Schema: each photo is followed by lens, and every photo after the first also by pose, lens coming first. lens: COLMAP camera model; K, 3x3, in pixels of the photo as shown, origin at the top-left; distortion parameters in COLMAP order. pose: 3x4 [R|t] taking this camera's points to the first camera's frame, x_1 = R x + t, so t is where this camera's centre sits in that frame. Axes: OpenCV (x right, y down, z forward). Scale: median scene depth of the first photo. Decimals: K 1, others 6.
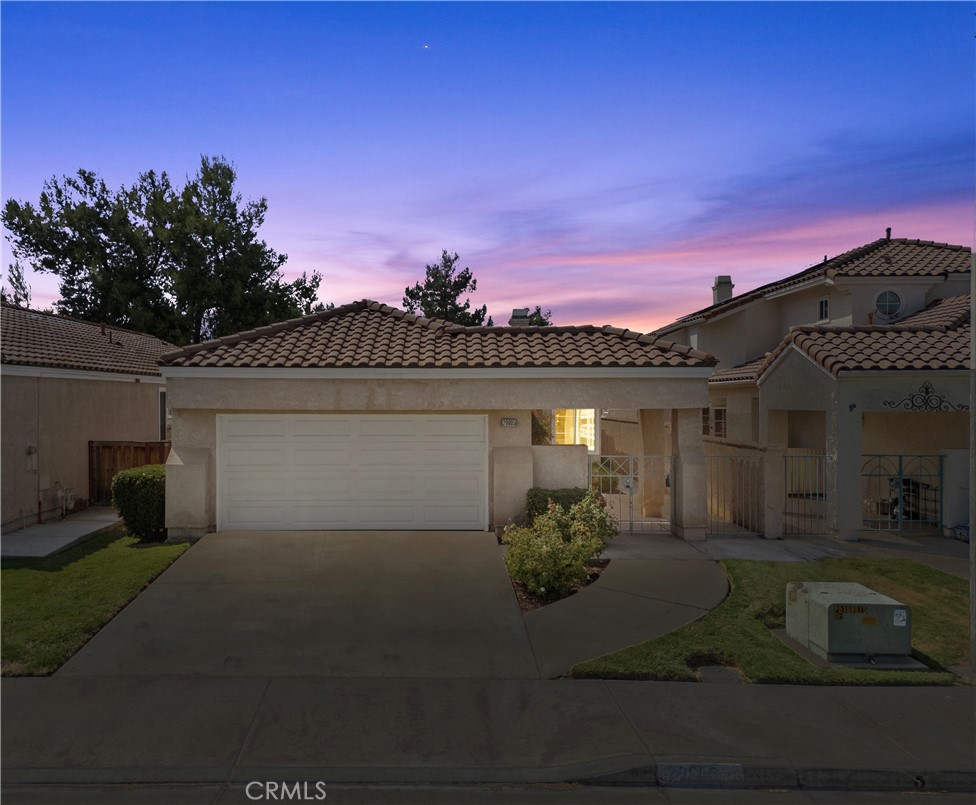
lens RADIAL K [[806.2, 0, 438.8], [0, 806.2, 403.2], [0, 0, 1]] dist [0.051070, -0.037121]
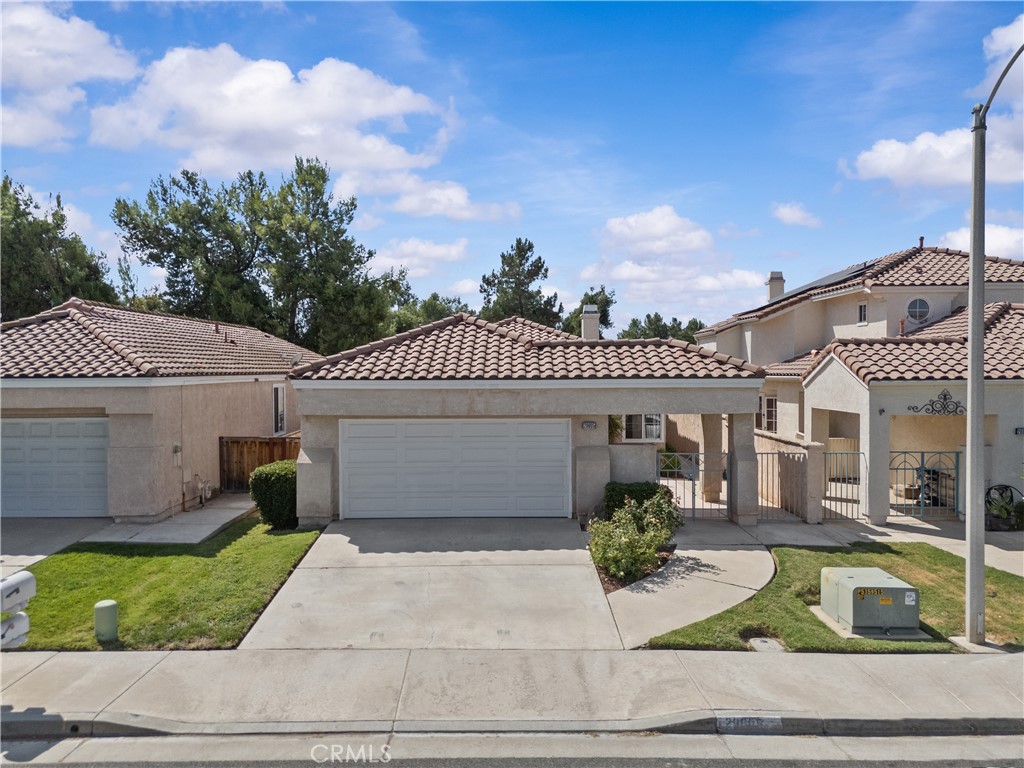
lens RADIAL K [[769.7, 0, 511.9], [0, 769.7, 381.4], [0, 0, 1]] dist [0.049557, -0.032339]
pose [[0.999974, -0.003647, 0.006248, -0.031946], [0.003571, 0.999921, 0.012019, -0.053617], [-0.006291, -0.011996, 0.999908, -0.115272]]
